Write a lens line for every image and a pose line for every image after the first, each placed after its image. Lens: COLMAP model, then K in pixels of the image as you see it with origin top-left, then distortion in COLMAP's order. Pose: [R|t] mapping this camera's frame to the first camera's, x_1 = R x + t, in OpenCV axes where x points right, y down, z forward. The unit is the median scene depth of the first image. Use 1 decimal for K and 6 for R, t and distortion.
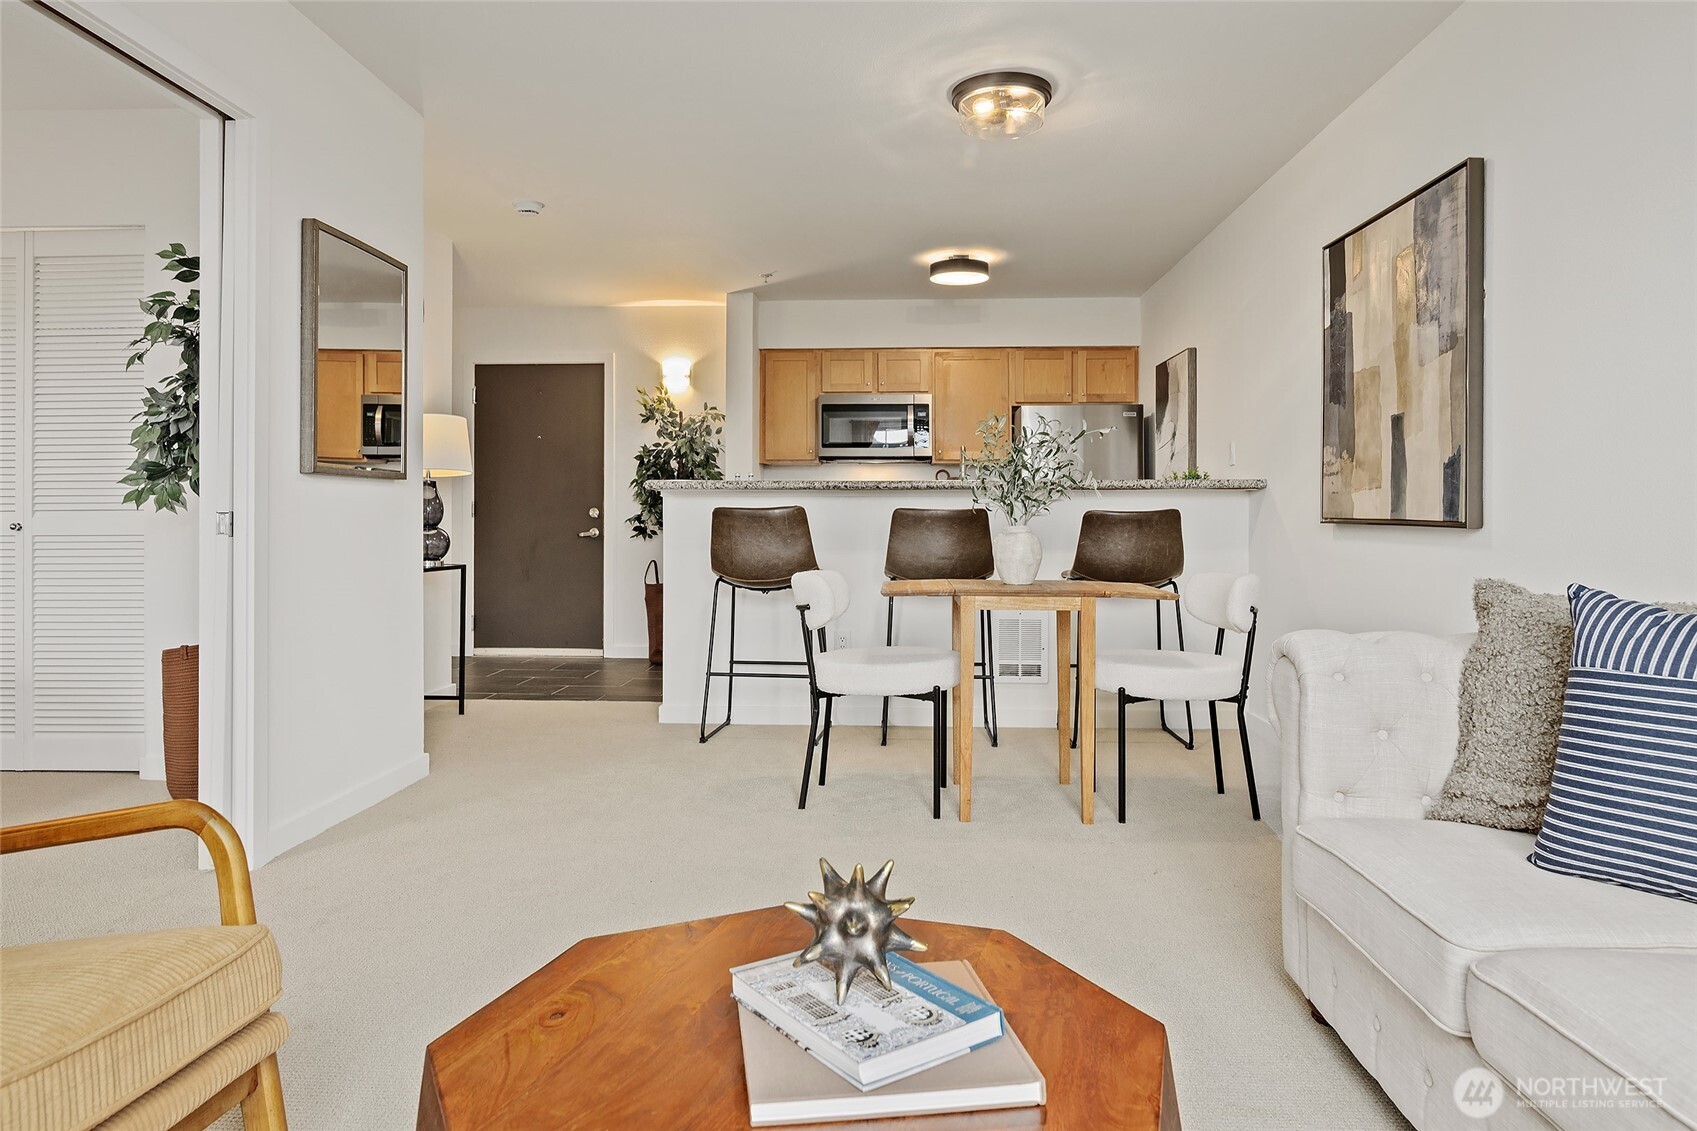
lens RADIAL K [[1073.9, 0, 857.7], [0, 1073.9, 512.5], [0, 0, 1]] dist [-0.003586, -0.002091]
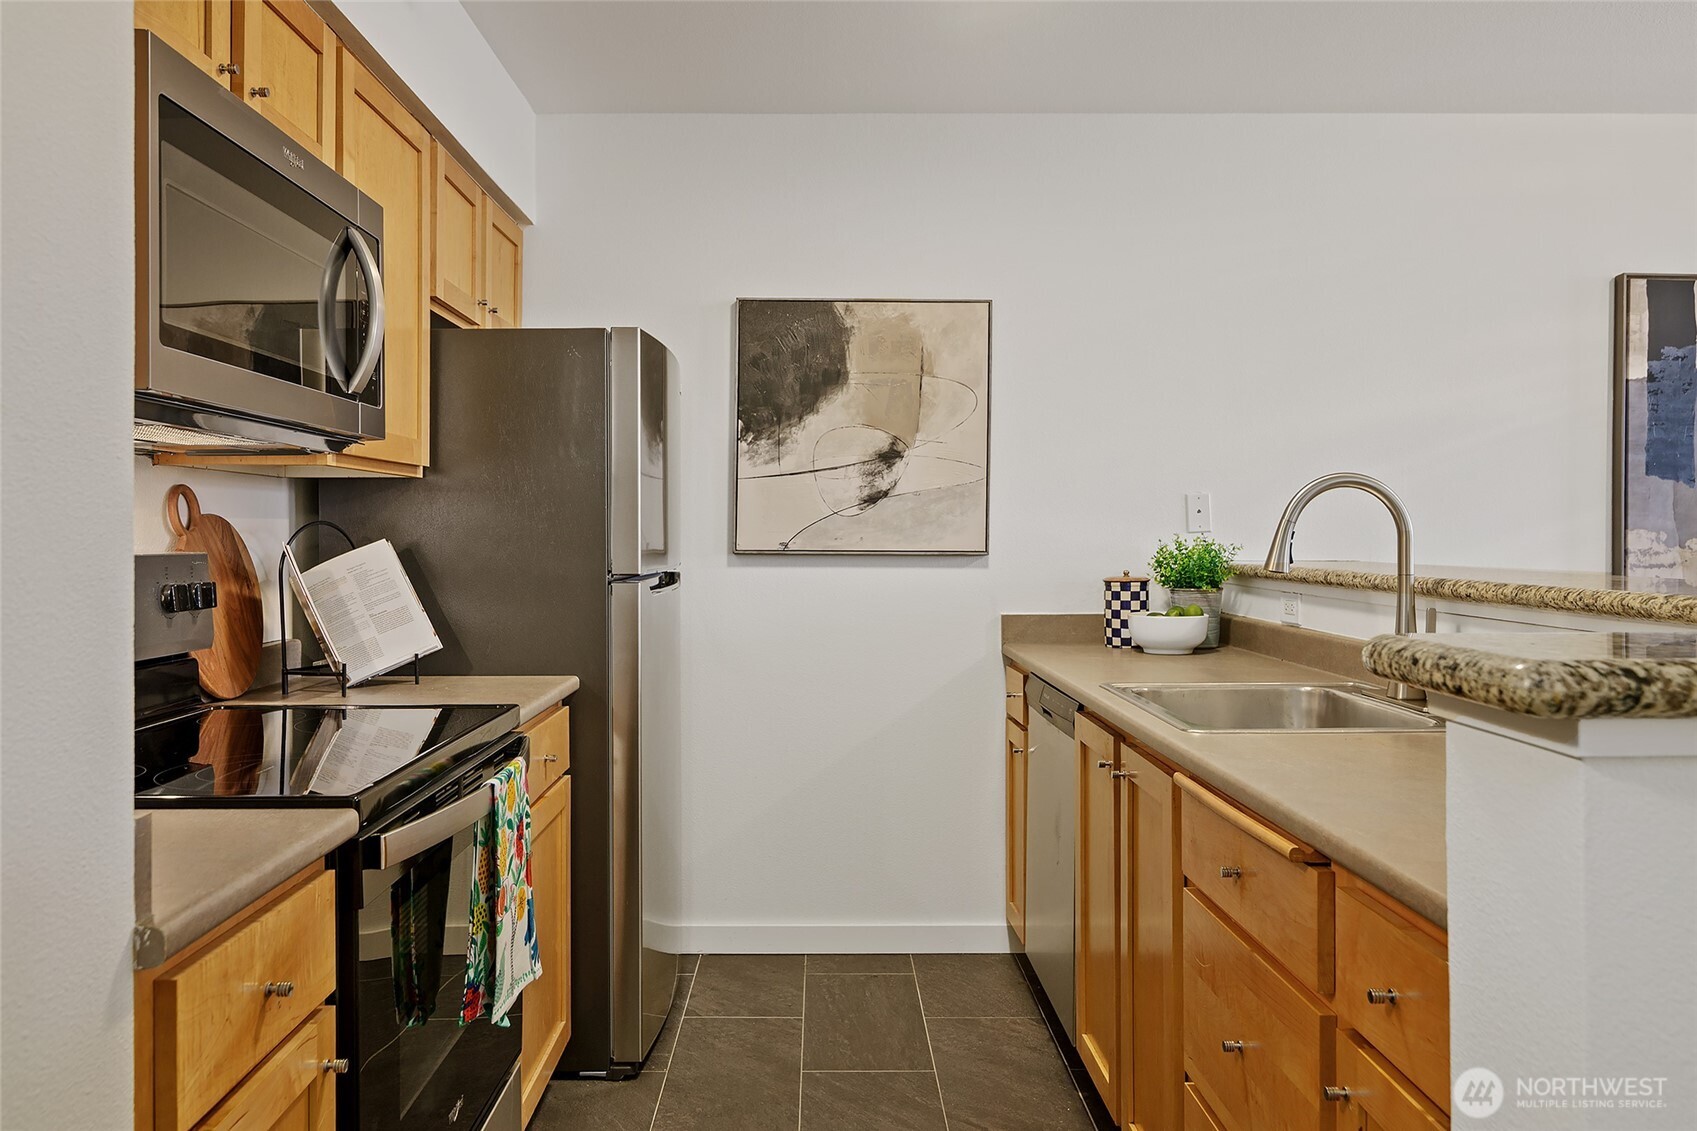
lens RADIAL K [[1214.1, 0, 832.4], [0, 1214.1, 536.1], [0, 0, 1]] dist [0.008068, -0.003950]
pose [[-0.048297, -0.002435, 0.998830, -0.370173], [-0.006858, 0.999974, 0.002106, -0.047906], [-0.998809, -0.006748, -0.048313, 1.422038]]
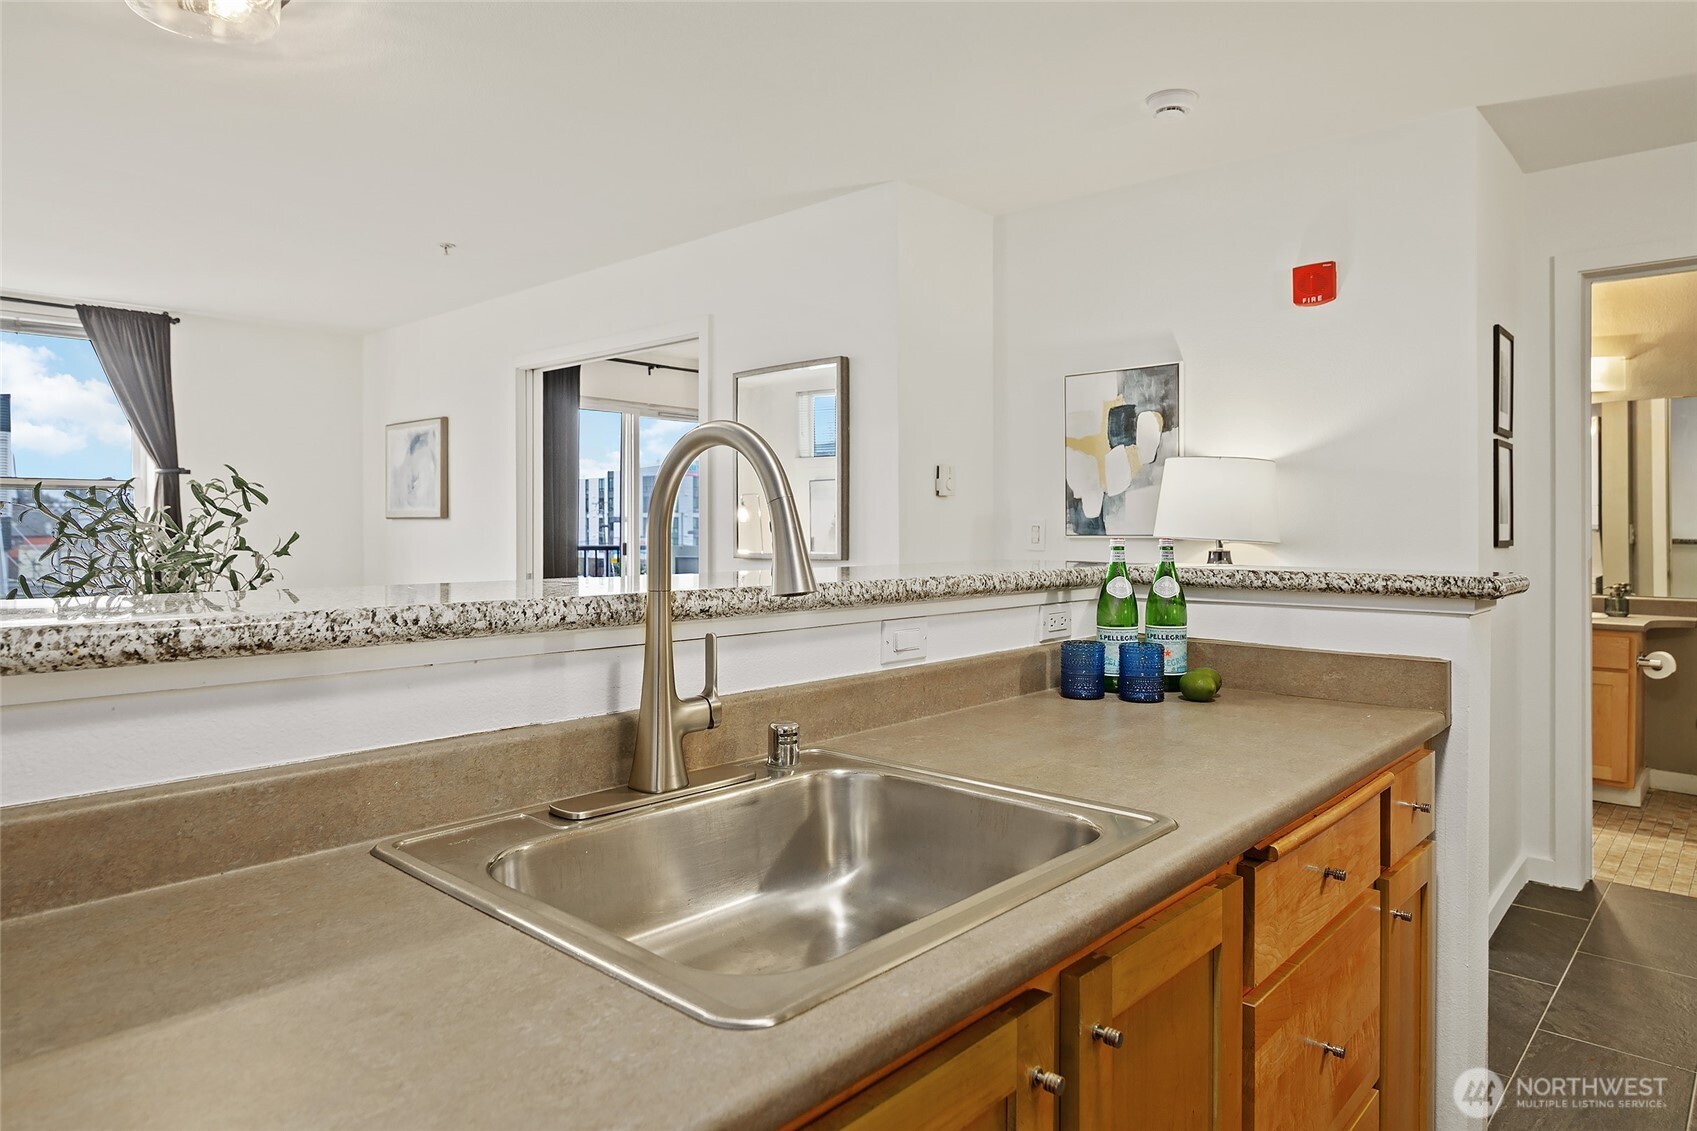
lens RADIAL K [[1031.6, 0, 842.0], [0, 1031.6, 518.5], [0, 0, 1]] dist [-0.004178, -0.002931]
pose [[-0.645918, -0.010315, -0.763338, 0.291787], [0.001871, 0.999884, -0.015094, -0.047045], [0.763405, -0.011178, -0.645824, 1.370773]]
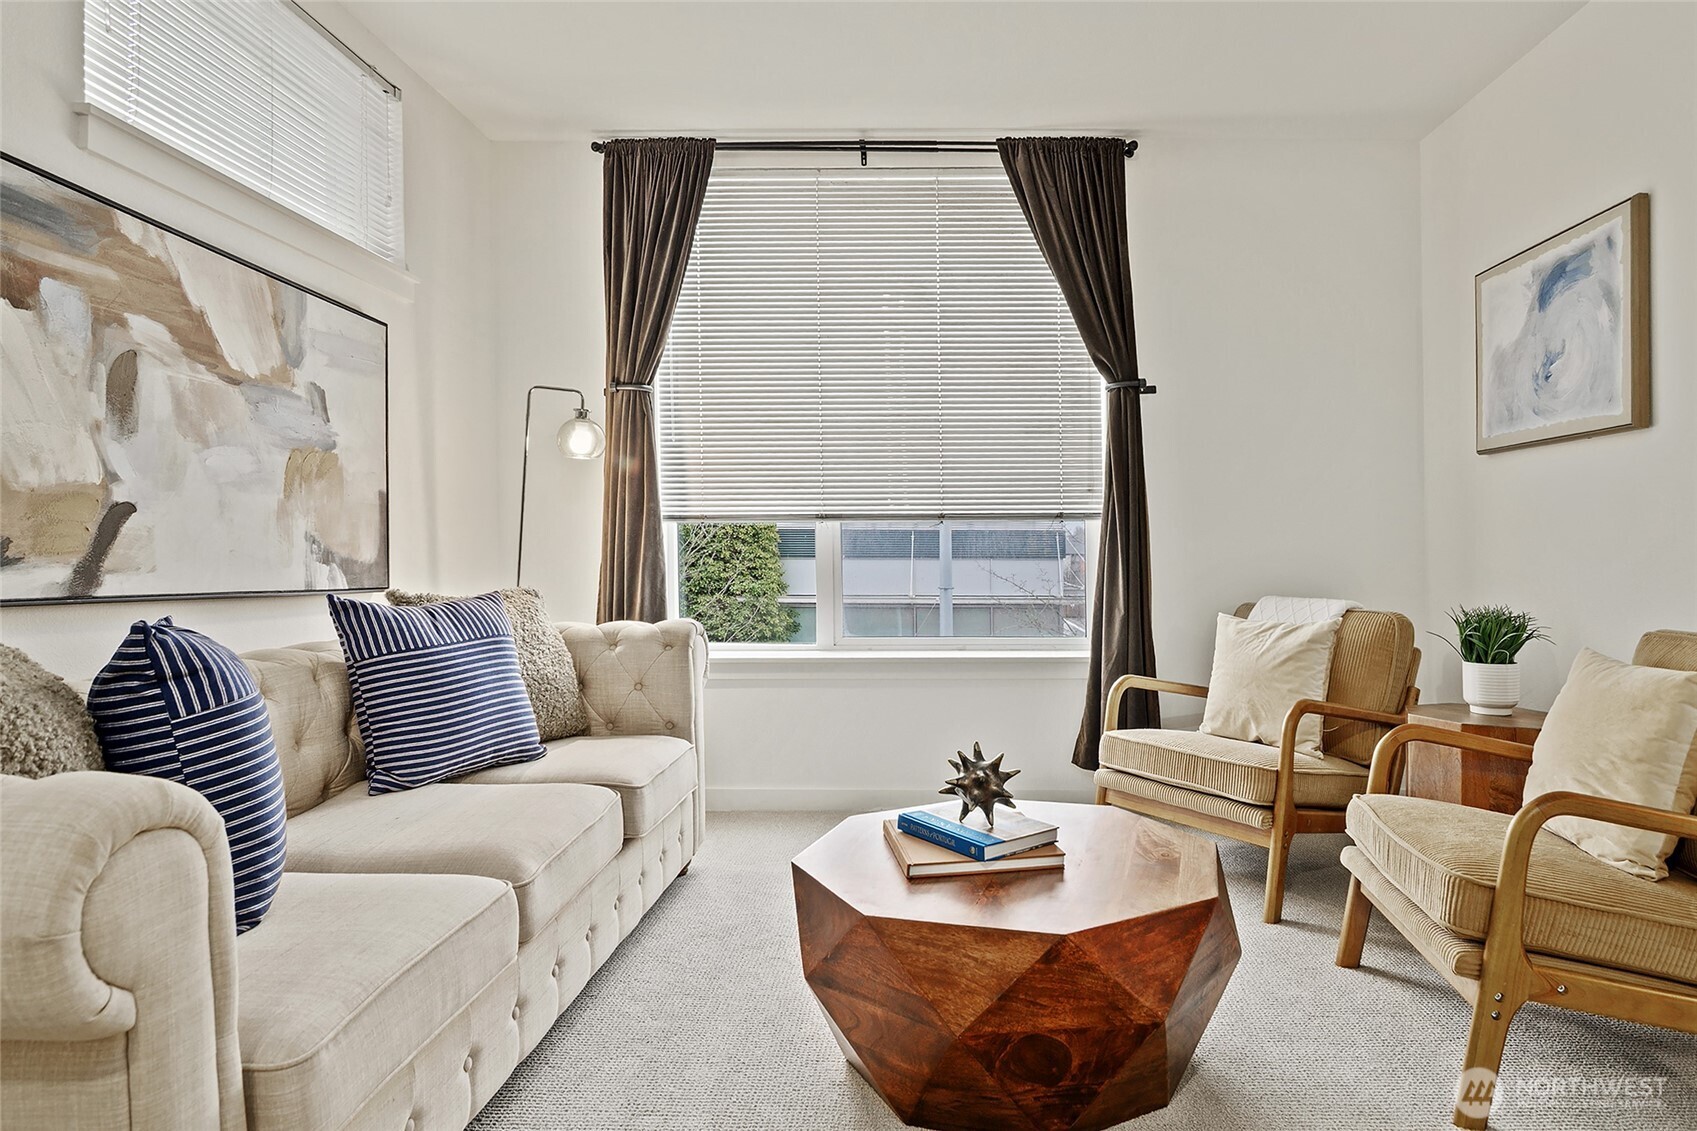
lens RADIAL K [[980.7, 0, 940.5], [0, 980.7, 568.5], [0, 0, 1]] dist [-0.013633, 0.000713]
pose [[-0.999143, -0.004856, -0.041106, 0.029917], [-0.005393, 0.999902, 0.012957, 0.004982], [0.041039, 0.013167, -0.999071, 0.669393]]
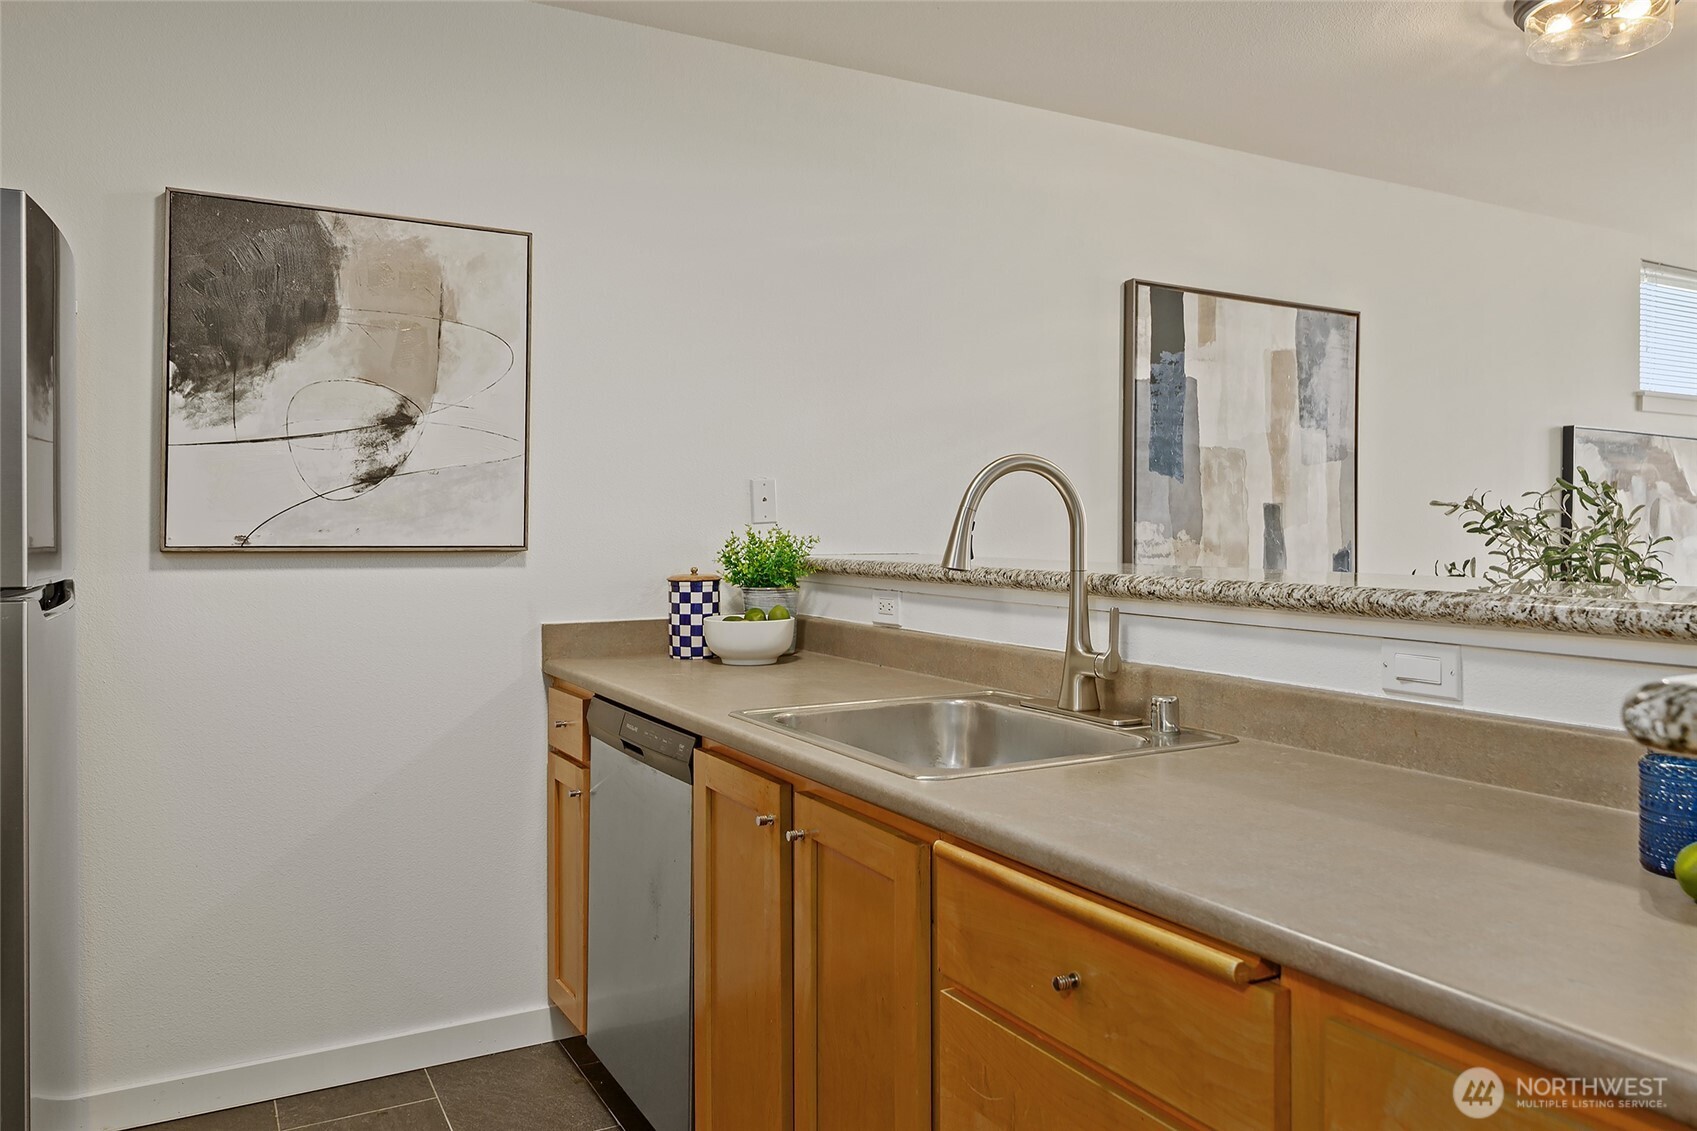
lens RADIAL K [[1214.1, 0, 857.2], [0, 1214.1, 529.0], [0, 0, 1]] dist [0.008068, -0.003950]
pose [[-0.518782, -0.003721, 0.854899, -0.221389], [-0.008029, 0.999968, -0.000520, -0.047000], [-0.854869, -0.007133, -0.518795, 1.463452]]
